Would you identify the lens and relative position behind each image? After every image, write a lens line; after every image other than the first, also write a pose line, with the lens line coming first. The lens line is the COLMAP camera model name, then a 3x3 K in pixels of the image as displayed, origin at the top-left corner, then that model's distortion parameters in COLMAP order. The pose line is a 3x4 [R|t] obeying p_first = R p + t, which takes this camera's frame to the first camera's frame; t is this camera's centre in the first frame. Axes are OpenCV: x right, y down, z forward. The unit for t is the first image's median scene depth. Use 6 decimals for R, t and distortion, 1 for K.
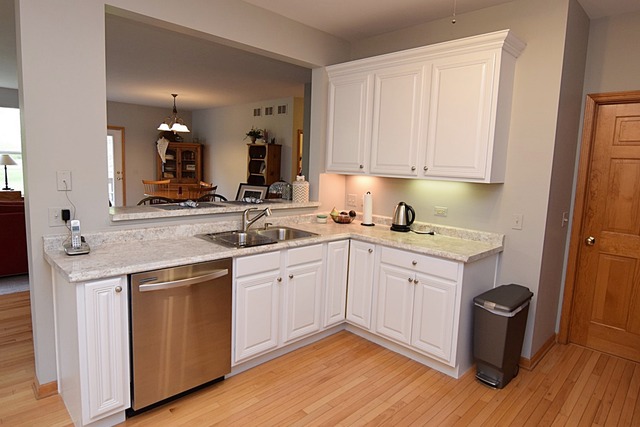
lens RADIAL K [[380.4, 0, 320.0], [0, 380.4, 213.5], [0, 0, 1]] dist [-0.001953, -0.000358]
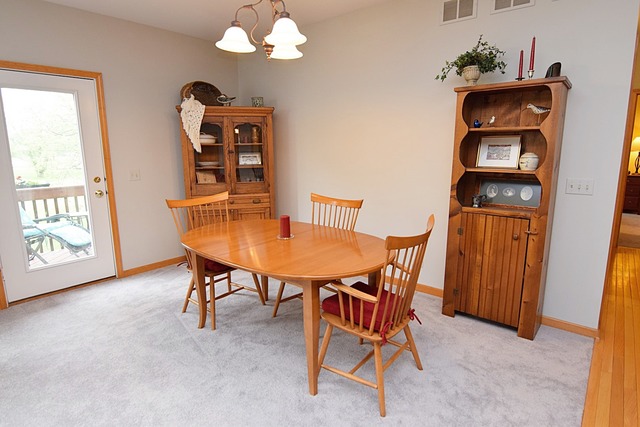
lens RADIAL K [[354.9, 0, 320.0], [0, 354.9, 213.5], [0, 0, 1]] dist [0.000027, 0.000101]
pose [[0.995318, -0.063520, 0.072852, -0.299504], [0.059032, 0.996317, 0.062188, -0.077353], [-0.076534, -0.057596, 0.995402, 0.557185]]
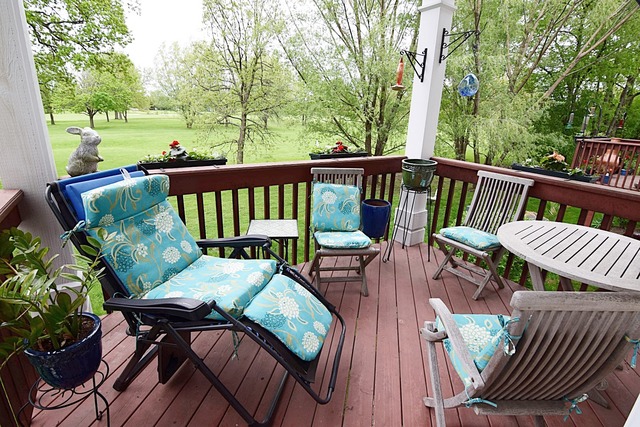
lens RADIAL K [[325.8, 0, 320.0], [0, 325.8, 213.5], [0, 0, 1]] dist [0.003557, 0.001136]
pose [[0.977294, 0.060424, -0.203089, -0.480743], [-0.024680, 0.984414, 0.174124, -0.107275], [0.210445, -0.165158, 0.963554, 0.809705]]
